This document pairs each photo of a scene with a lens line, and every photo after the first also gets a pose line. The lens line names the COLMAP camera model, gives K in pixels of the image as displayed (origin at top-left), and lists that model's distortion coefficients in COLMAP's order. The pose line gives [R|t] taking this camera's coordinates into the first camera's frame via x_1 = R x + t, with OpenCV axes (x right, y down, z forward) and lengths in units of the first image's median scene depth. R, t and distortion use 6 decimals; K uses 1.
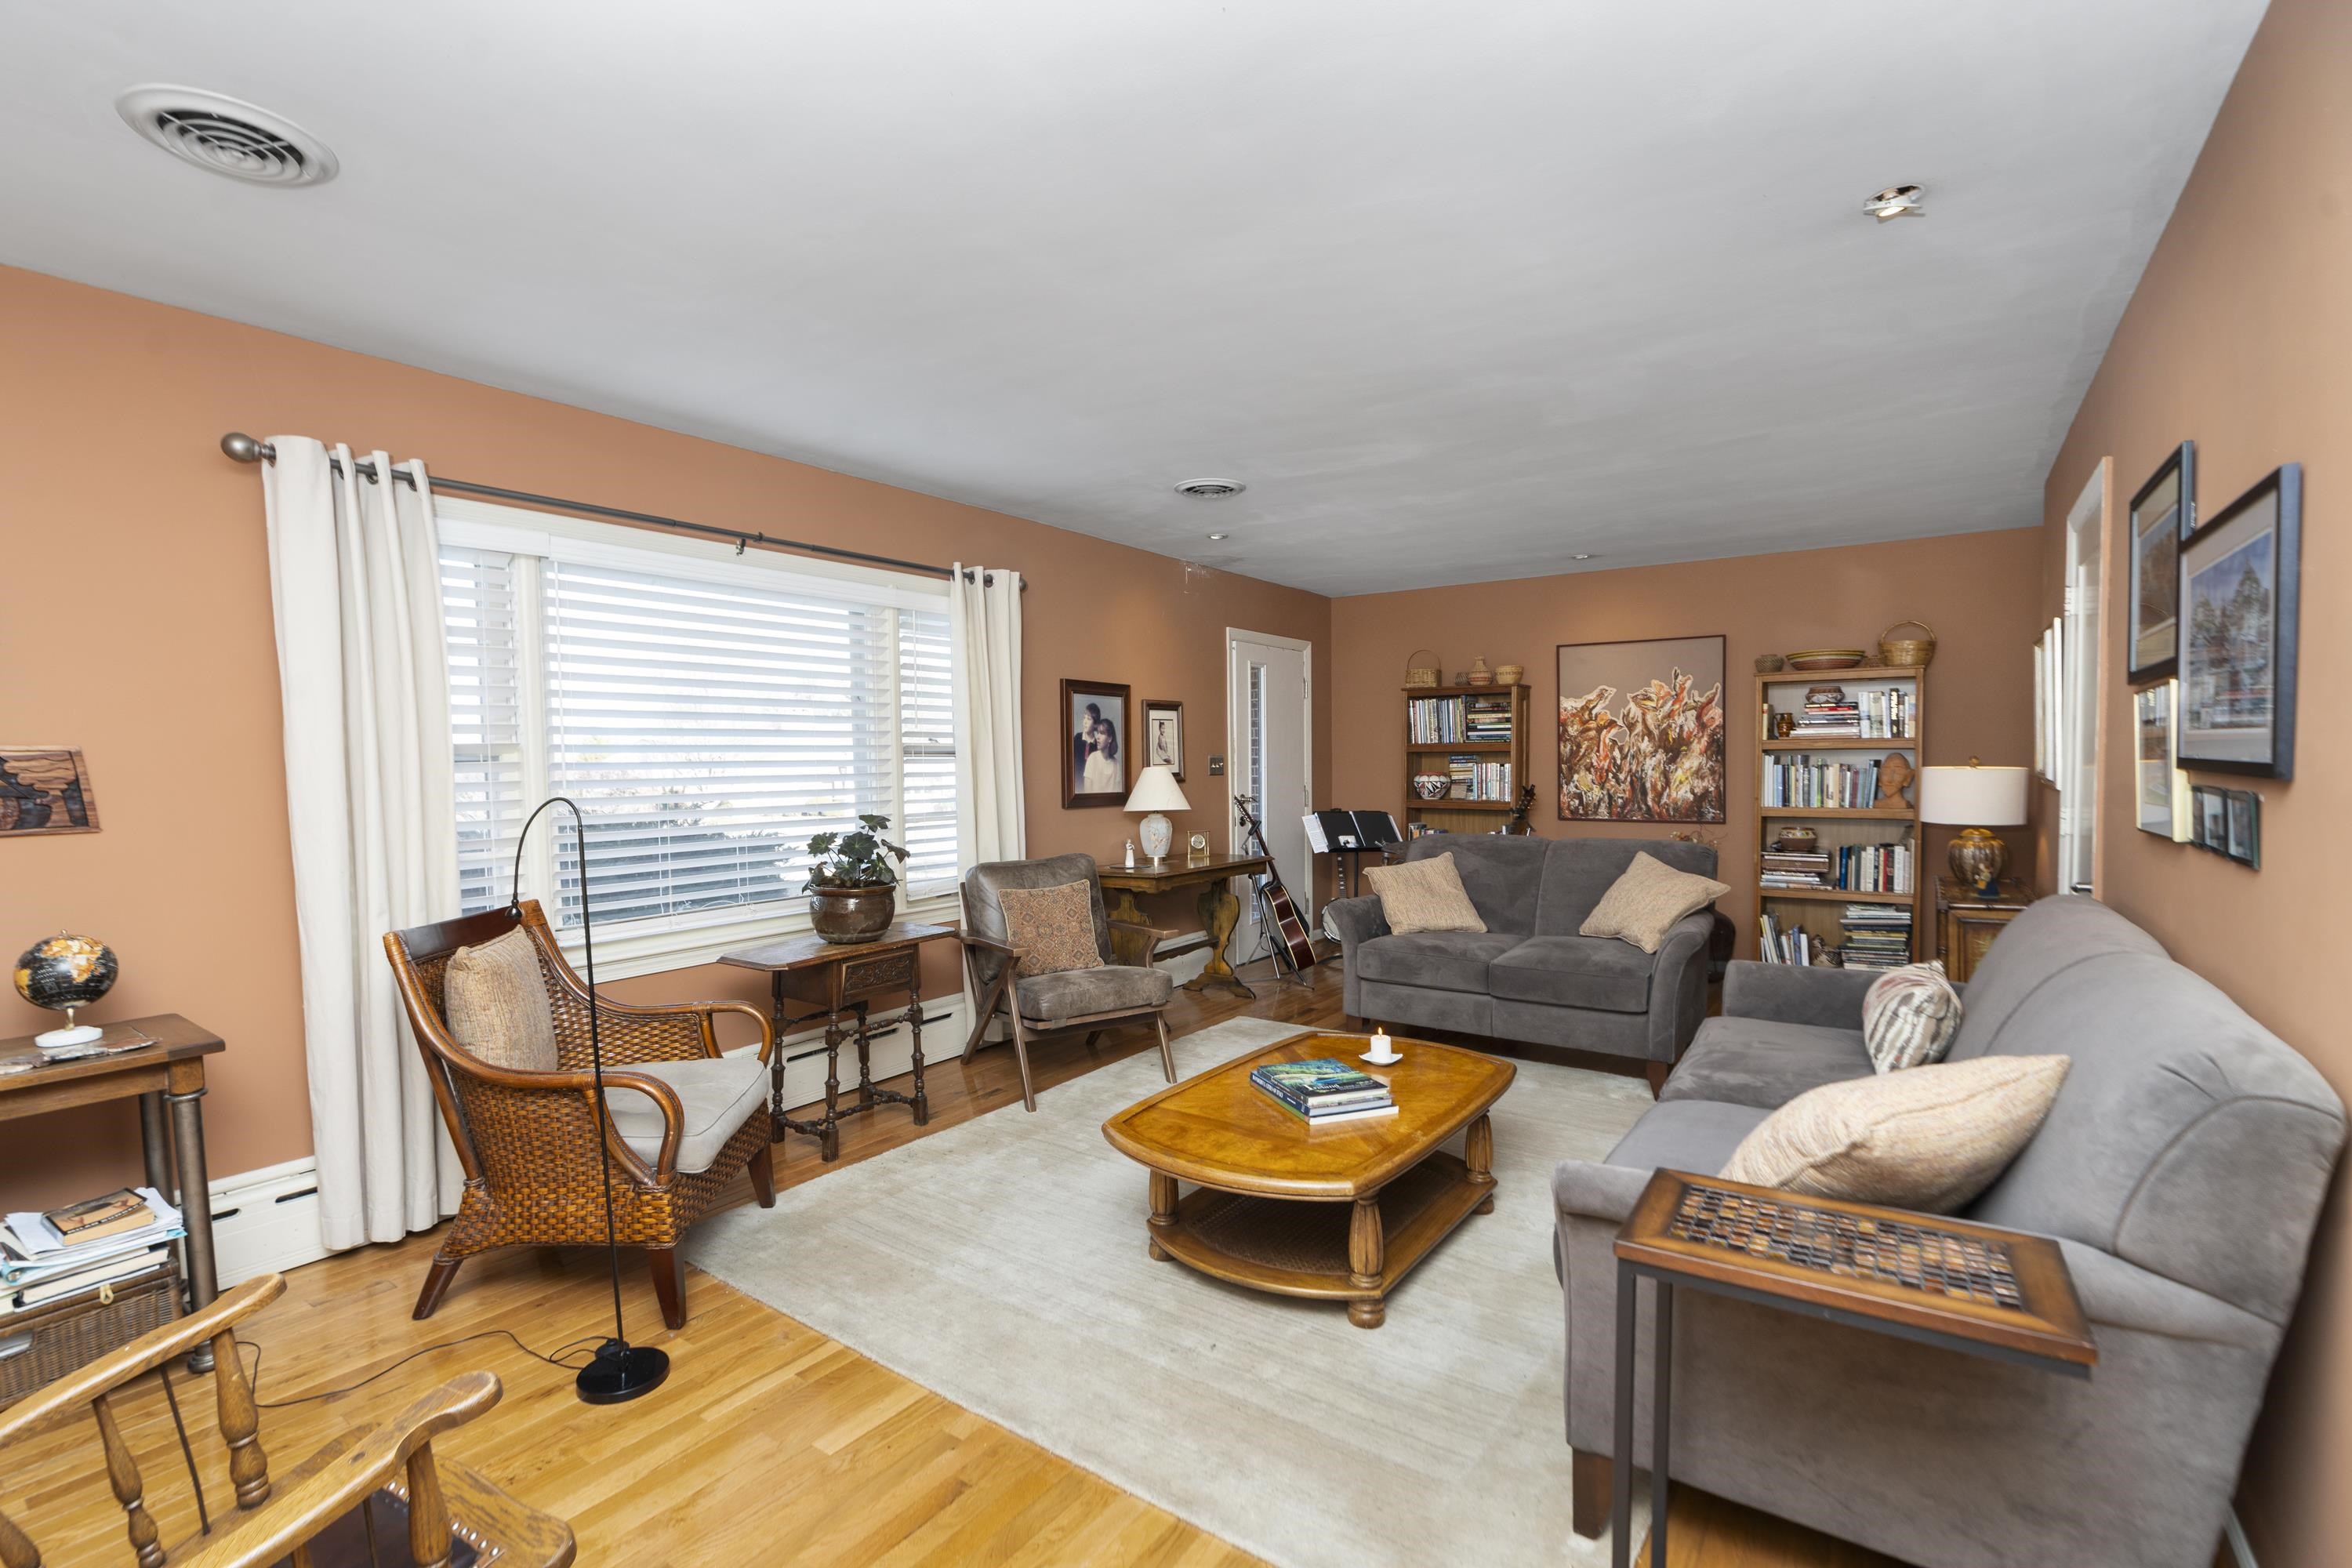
lens RADIAL K [[1099.3, 0, 1139.8], [0, 1099.3, 782.4], [0, 0, 1]] dist [0.001073, 0.000111]
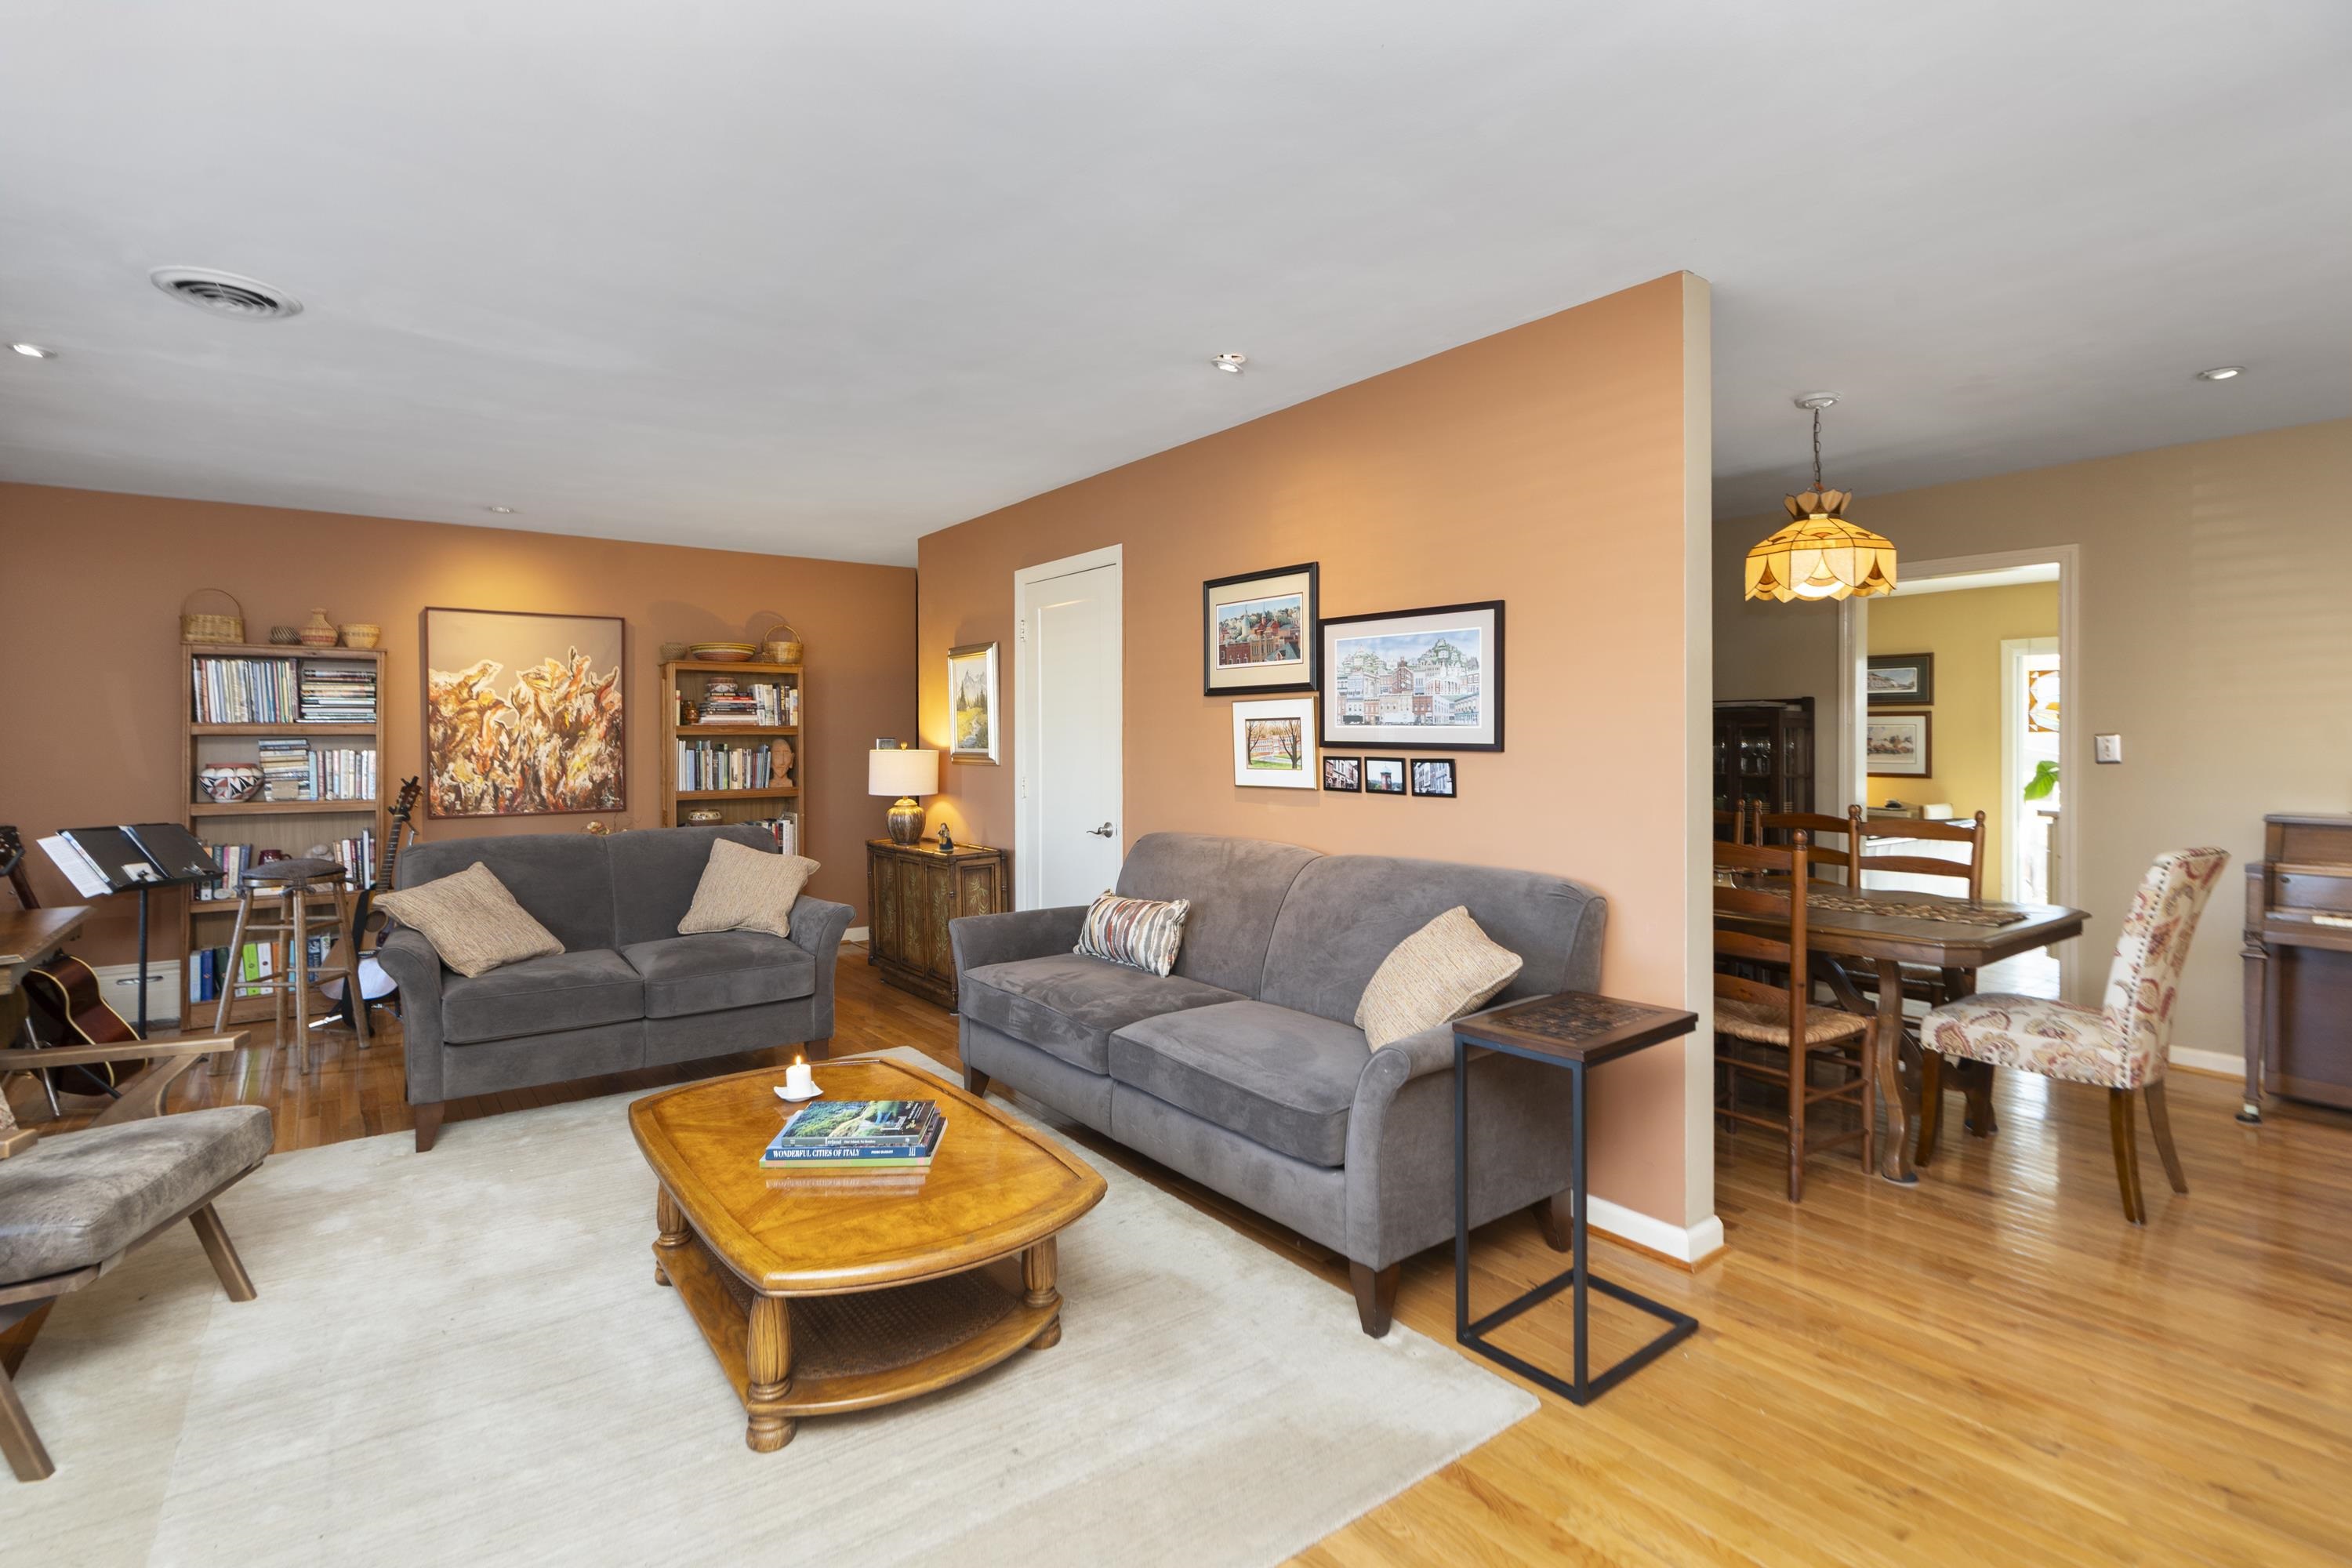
lens RADIAL K [[1110.0, 0, 1171.8], [0, 1110.0, 748.6], [0, 0, 1]] dist [-0.000593, -0.000146]
pose [[0.292911, -0.002386, 0.956137, -0.259985], [0.025622, 0.999657, -0.005355, 0.000020], [-0.955796, 0.026066, 0.292872, 0.240597]]
